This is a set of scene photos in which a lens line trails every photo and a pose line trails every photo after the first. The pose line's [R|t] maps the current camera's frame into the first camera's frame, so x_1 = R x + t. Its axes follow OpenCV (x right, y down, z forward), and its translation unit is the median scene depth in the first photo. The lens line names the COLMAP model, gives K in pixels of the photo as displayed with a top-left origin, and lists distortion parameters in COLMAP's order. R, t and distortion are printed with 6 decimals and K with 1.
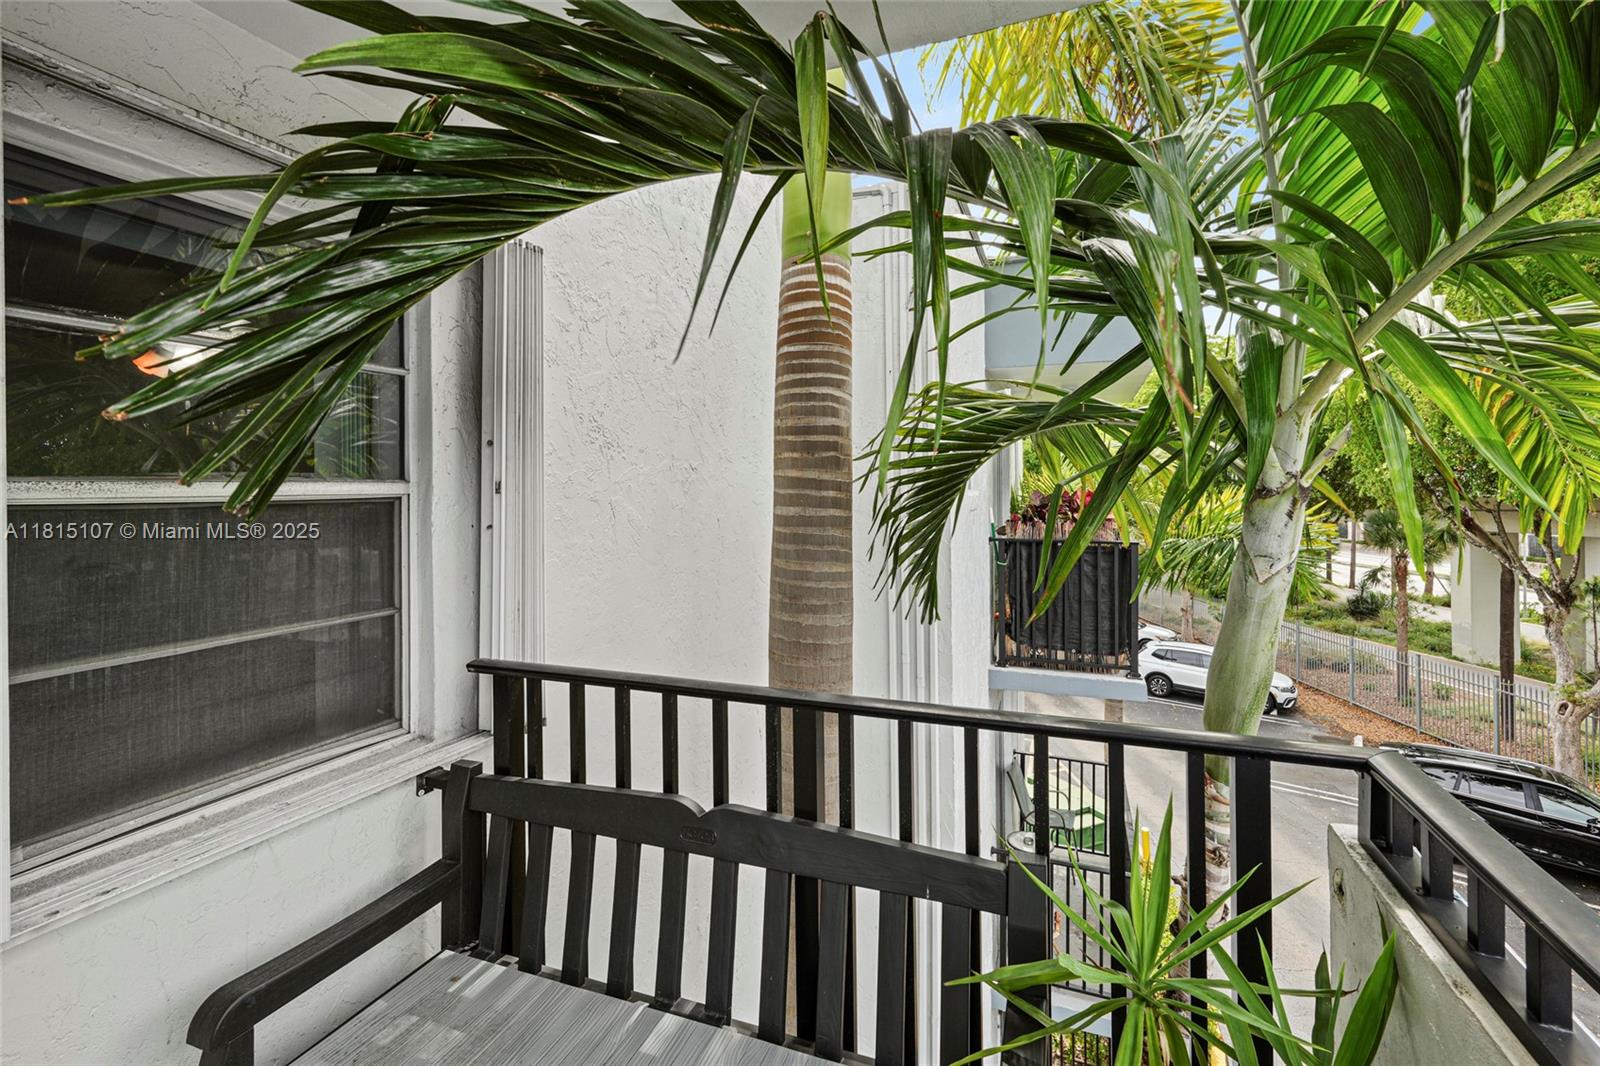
lens RADIAL K [[705.2, 0, 801.4], [0, 705.2, 454.9], [0, 0, 1]] dist [0.019191, 0.000003]
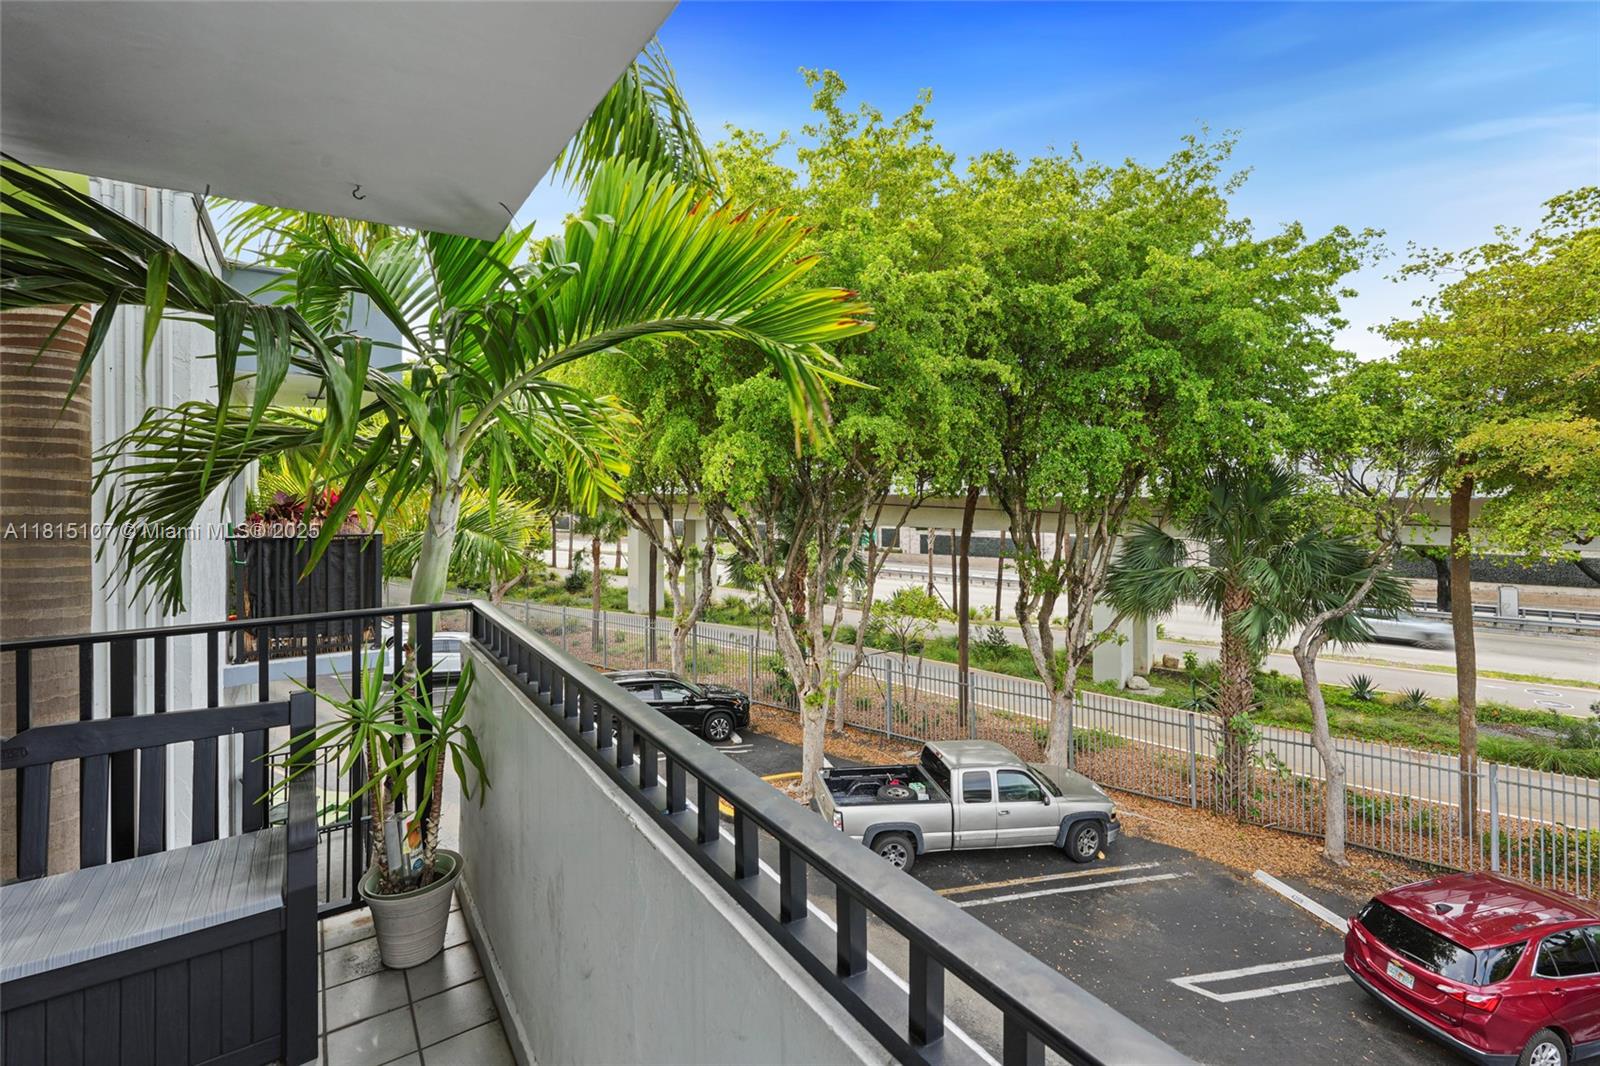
lens RADIAL K [[698.5, 0, 803.1], [0, 698.5, 508.1], [0, 0, 1]] dist [0.001805, 0.000455]
pose [[0.559602, -0.025141, 0.828380, -0.094783], [-0.036851, 0.997796, 0.055178, -0.009546], [-0.827942, -0.061404, 0.557442, -0.225439]]
